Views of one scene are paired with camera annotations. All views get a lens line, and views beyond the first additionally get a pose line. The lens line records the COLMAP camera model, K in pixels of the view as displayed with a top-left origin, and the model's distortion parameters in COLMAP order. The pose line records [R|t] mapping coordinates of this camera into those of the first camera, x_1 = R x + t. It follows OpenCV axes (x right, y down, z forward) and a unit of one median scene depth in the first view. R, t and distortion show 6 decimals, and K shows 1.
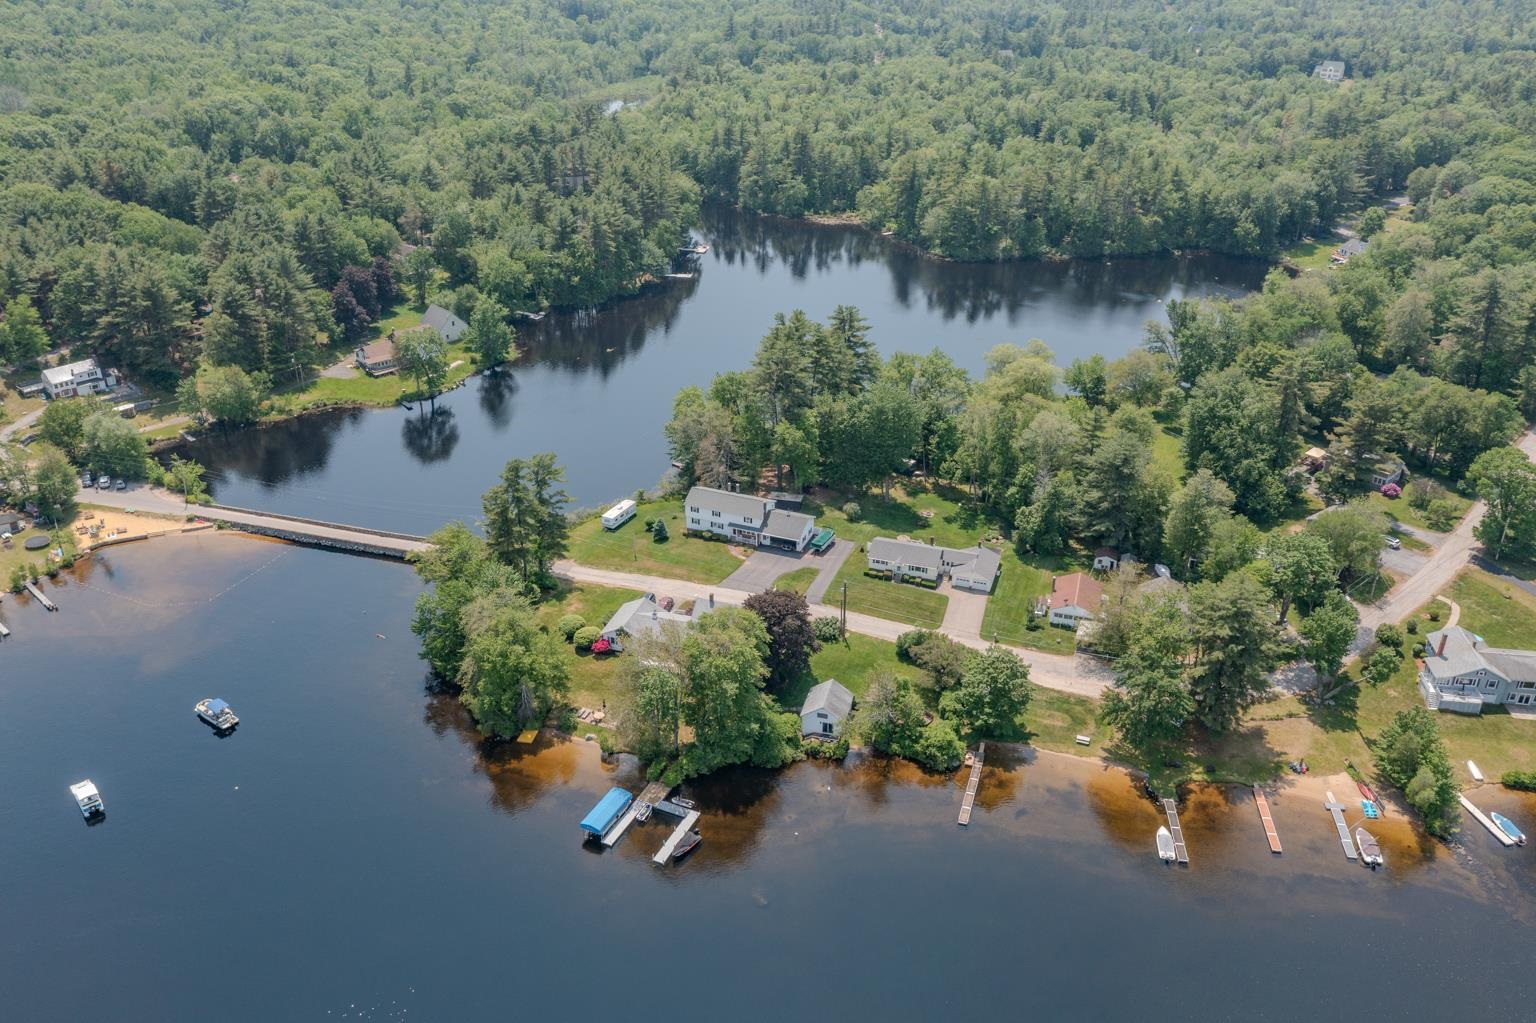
lens RADIAL K [[1219.2, 0, 768.0], [0, 1219.2, 511.5], [0, 0, 1]] dist [-0.029369, -0.005652]
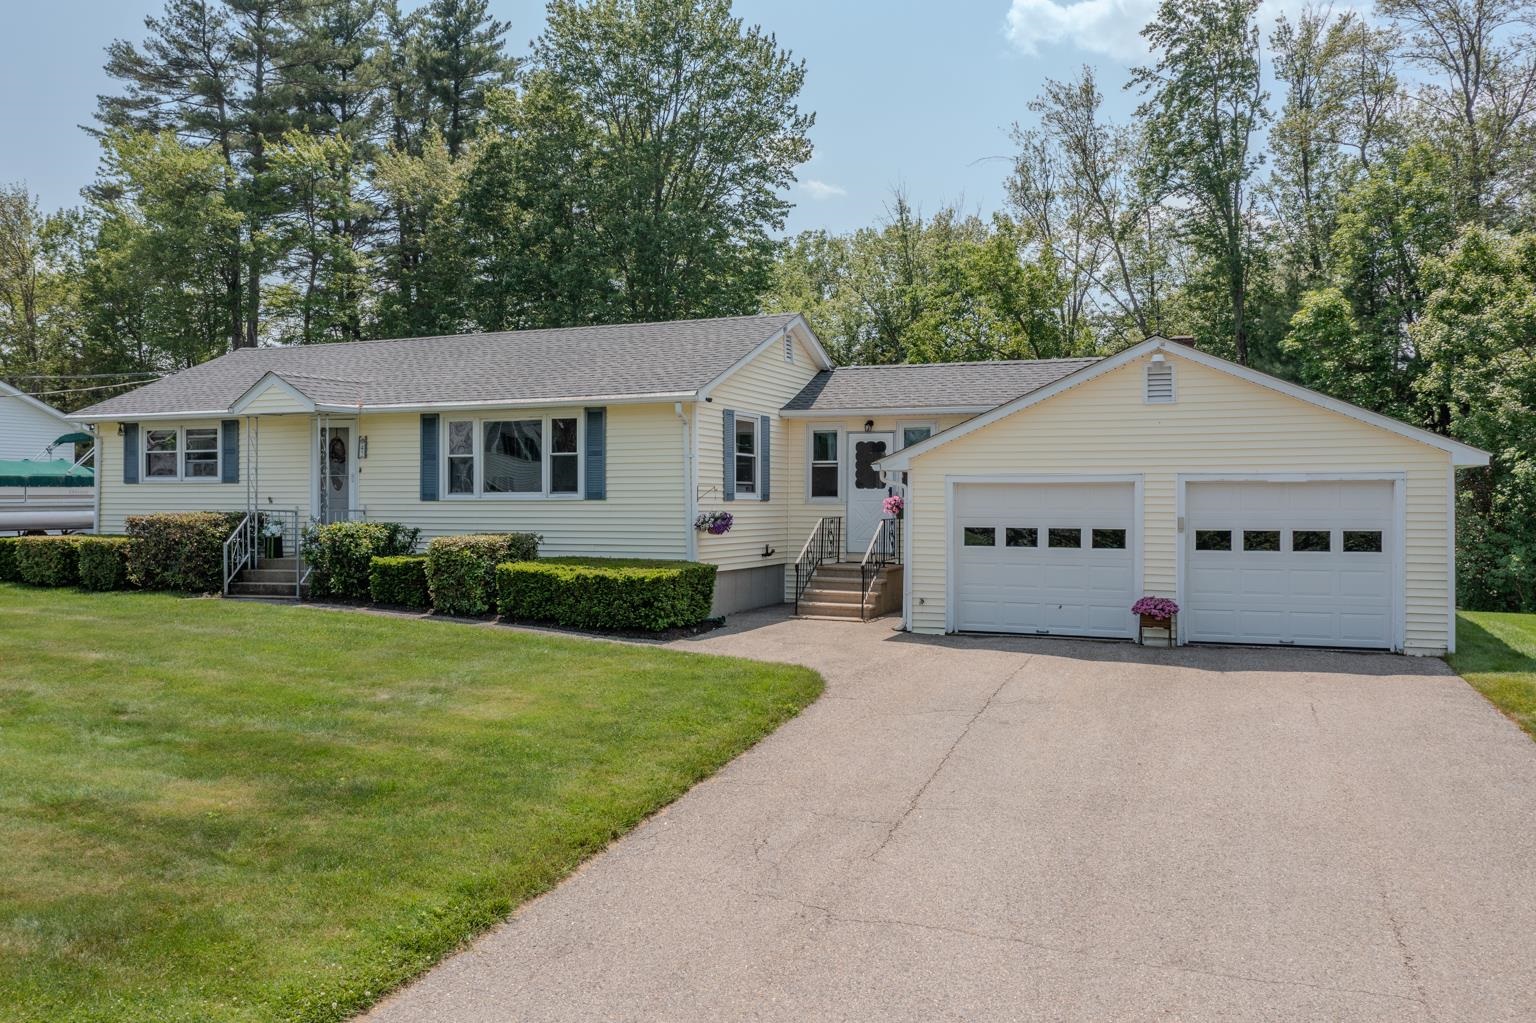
lens RADIAL K [[1219.2, 0, 768.0], [0, 1219.2, 511.5], [0, 0, 1]] dist [-0.029369, -0.005652]
pose [[0.997726, -0.000636, -0.067394, 0.144706], [-0.031023, 0.883385, -0.467619, 0.088487], [0.059832, 0.468647, 0.881357, 0.913691]]
